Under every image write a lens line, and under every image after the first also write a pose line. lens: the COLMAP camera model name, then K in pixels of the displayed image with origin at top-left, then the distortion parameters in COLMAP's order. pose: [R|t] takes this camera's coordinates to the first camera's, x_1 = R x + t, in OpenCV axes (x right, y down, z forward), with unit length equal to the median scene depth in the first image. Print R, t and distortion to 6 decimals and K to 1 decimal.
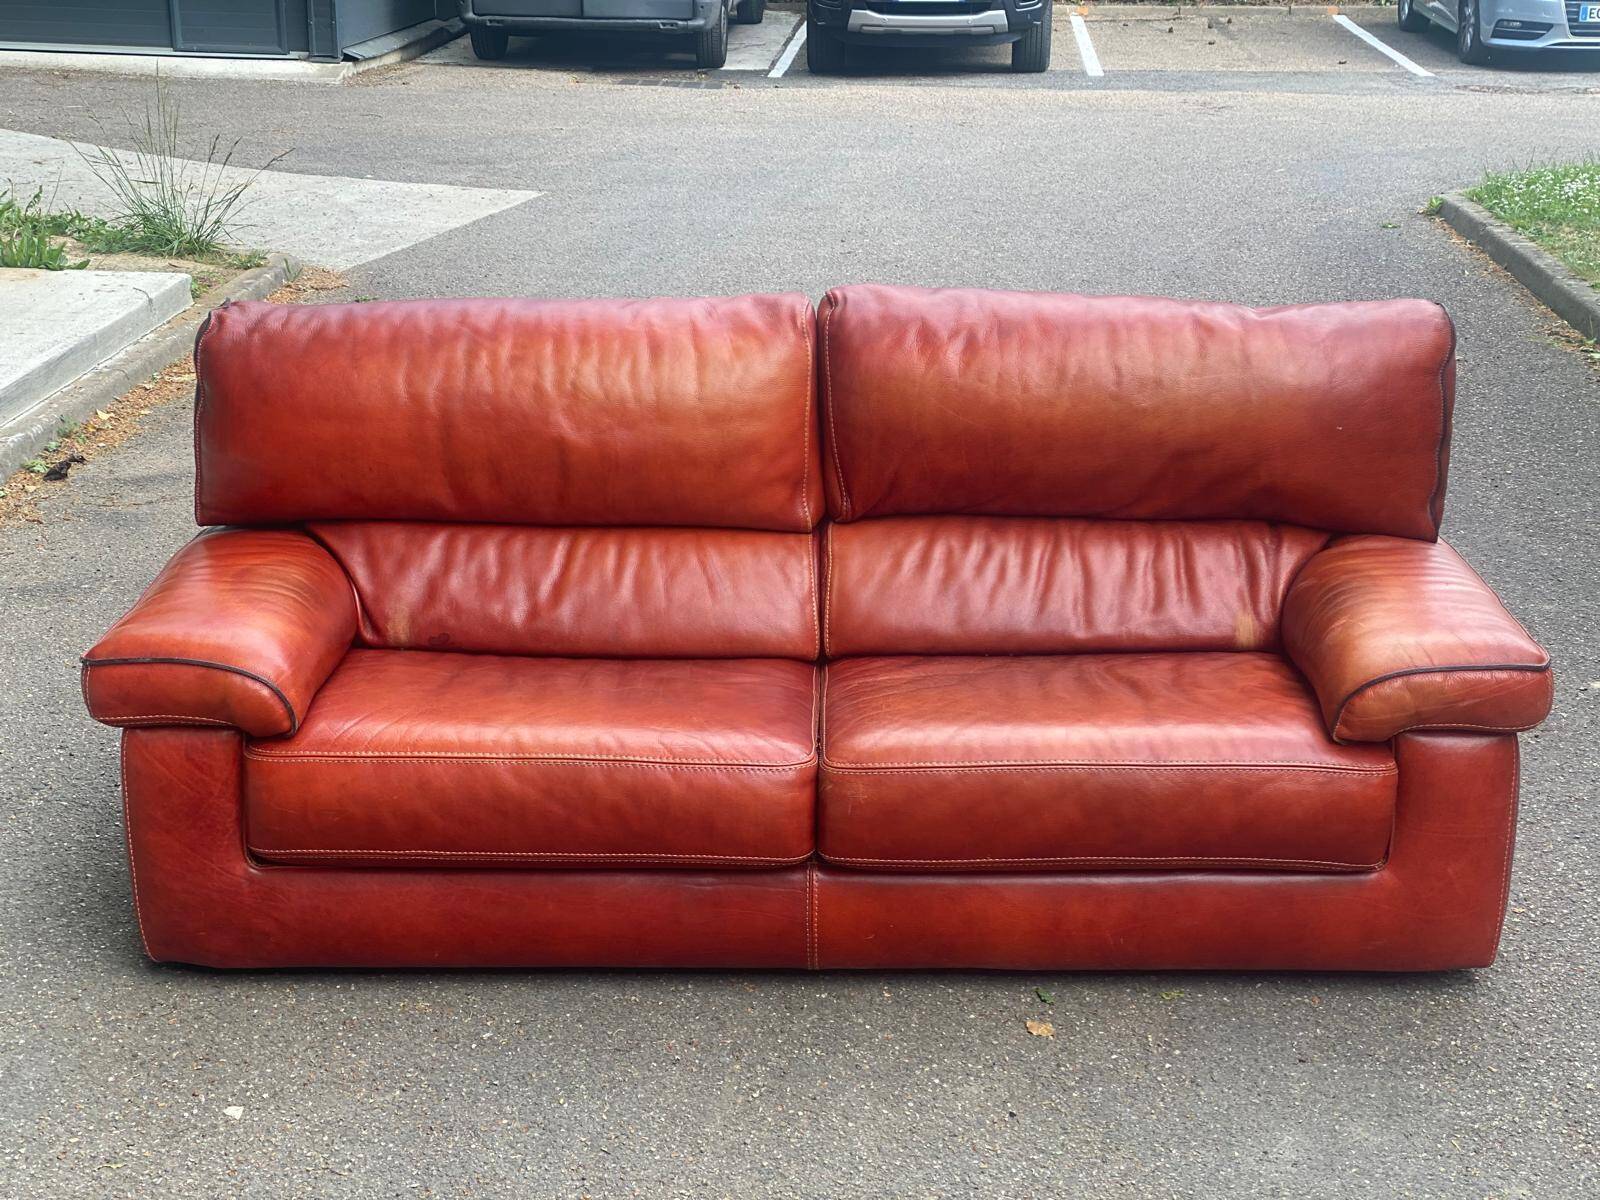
lens RADIAL K [[2352.7, 0, 828.6], [0, 2352.7, 617.0], [0, 0, 1]] dist [0.227699, -0.532908]
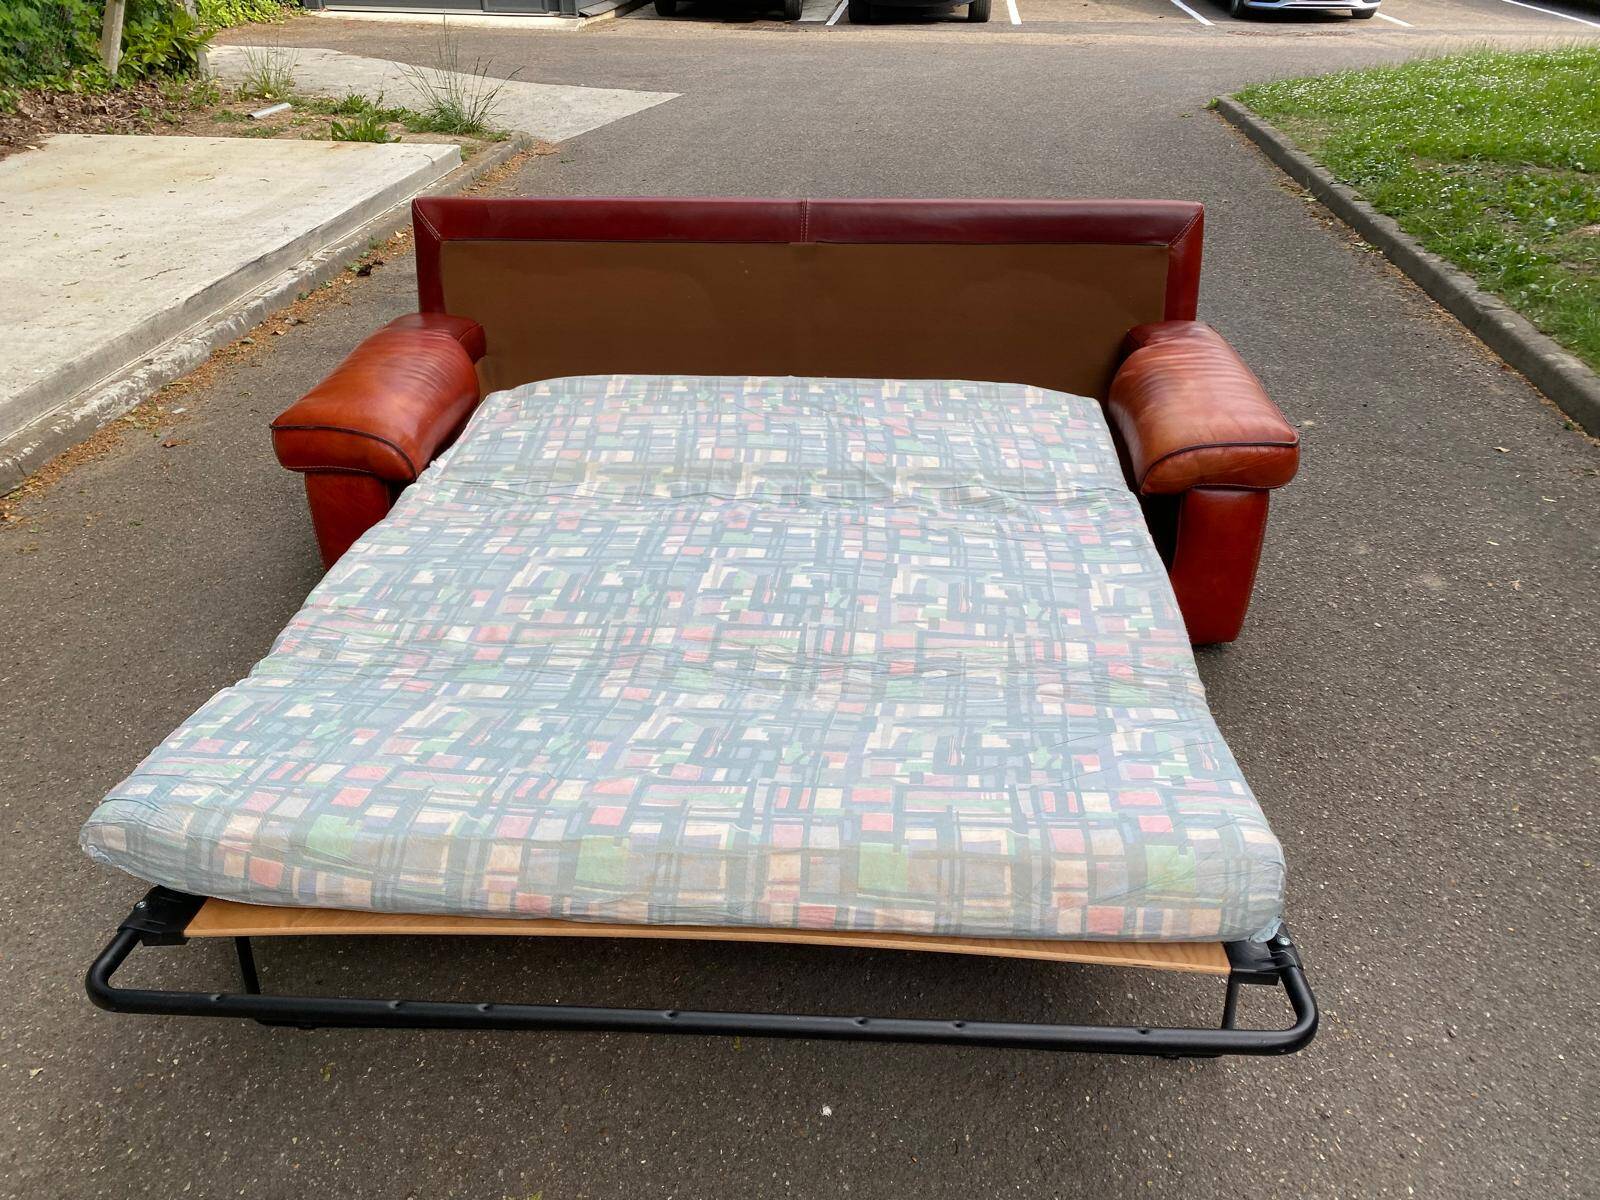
lens RADIAL K [[1221.0, 0, 818.5], [0, 1221.0, 596.5], [0, 0, 1]] dist [0.020089, -0.006977]
pose [[0.999191, 0.015269, -0.037207, 0.042095], [-0.007239, 0.978298, 0.207075, -0.030104], [0.039562, -0.206638, 0.977617, 0.227892]]
